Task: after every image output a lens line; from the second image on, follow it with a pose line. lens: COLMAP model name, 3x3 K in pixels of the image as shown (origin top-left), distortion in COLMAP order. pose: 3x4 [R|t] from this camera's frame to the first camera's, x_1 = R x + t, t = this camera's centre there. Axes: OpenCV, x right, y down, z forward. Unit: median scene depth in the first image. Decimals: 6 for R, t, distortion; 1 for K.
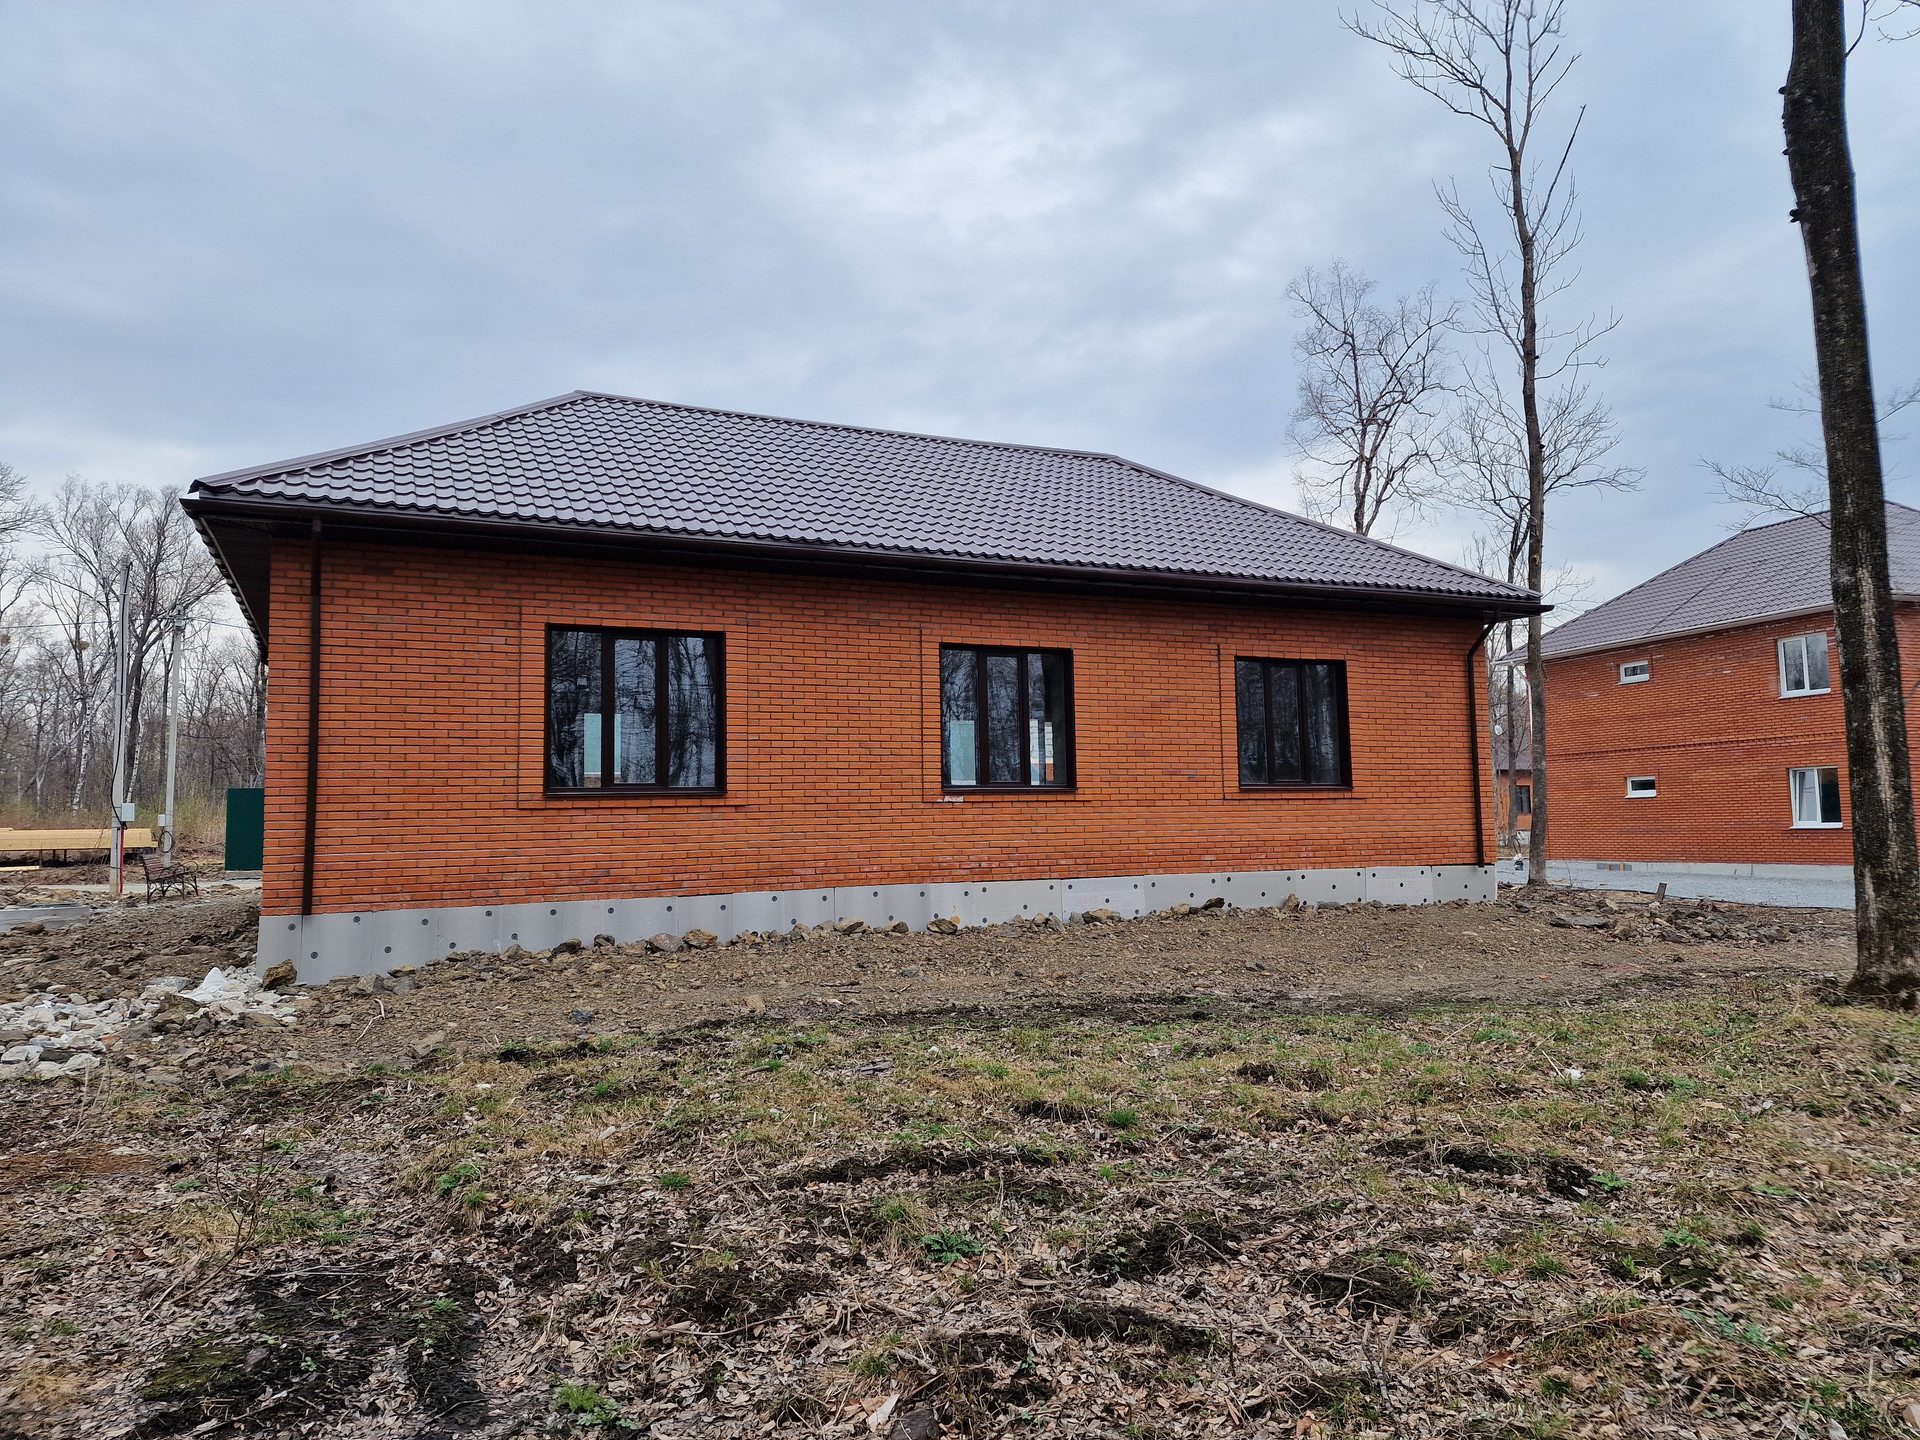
lens RADIAL K [[1278.5, 0, 966.1], [0, 1278.5, 713.7], [0, 0, 1]] dist [0.072079, -0.066068]
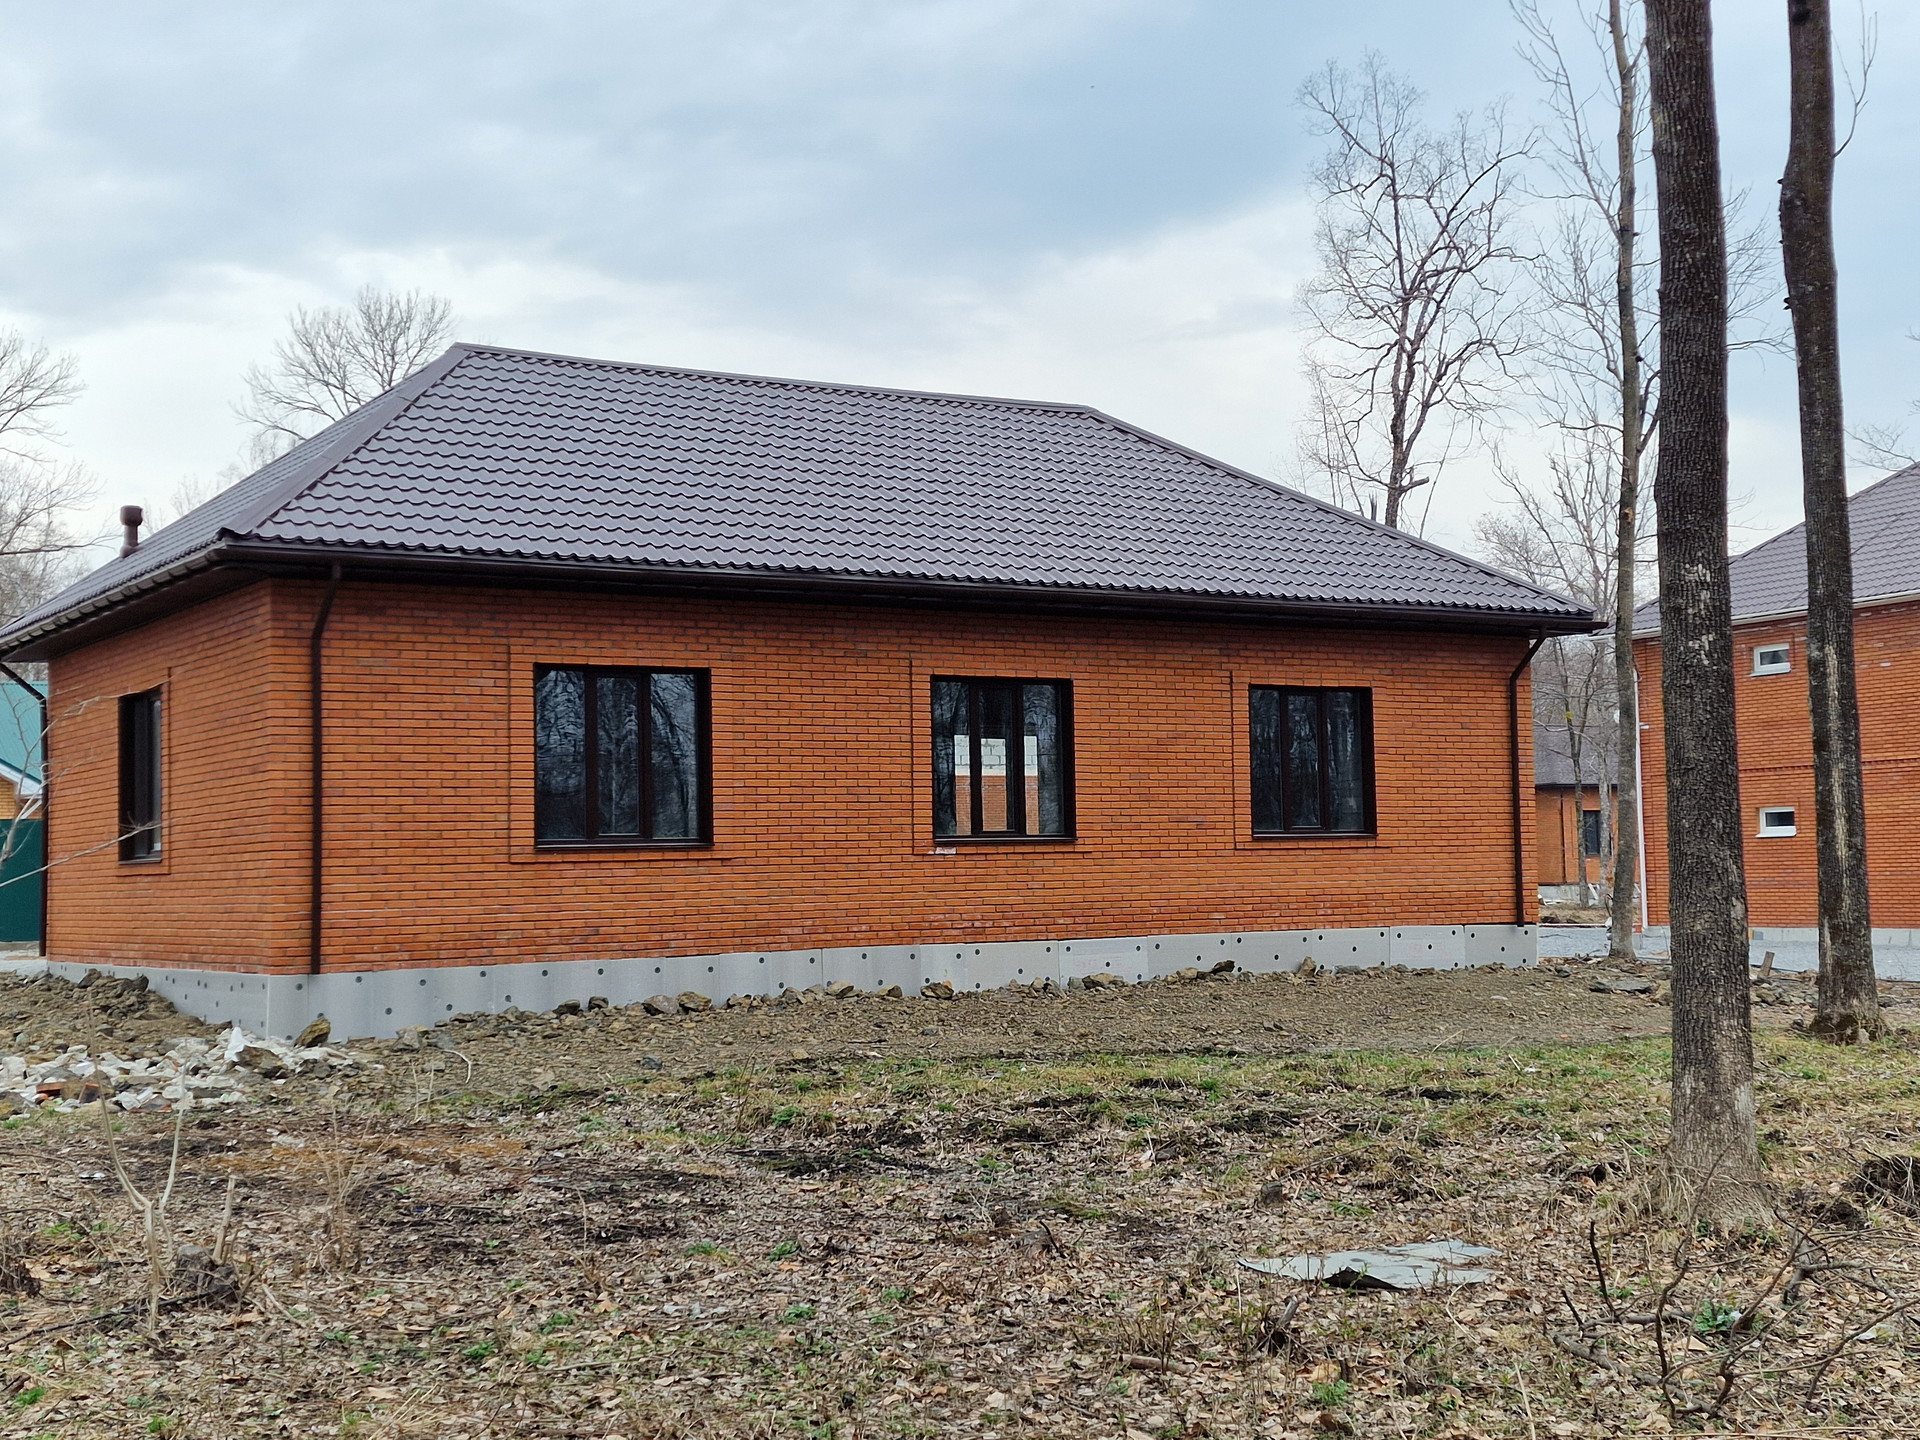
lens RADIAL K [[2474.8, 0, 1000.7], [0, 2474.8, 717.5], [0, 0, 1]] dist [0.126400, 0.014263]
pose [[0.990806, 0.007831, 0.135060, -0.222581], [-0.011009, 0.999679, 0.022801, -0.071698], [-0.134839, -0.024079, 0.990575, -0.779128]]
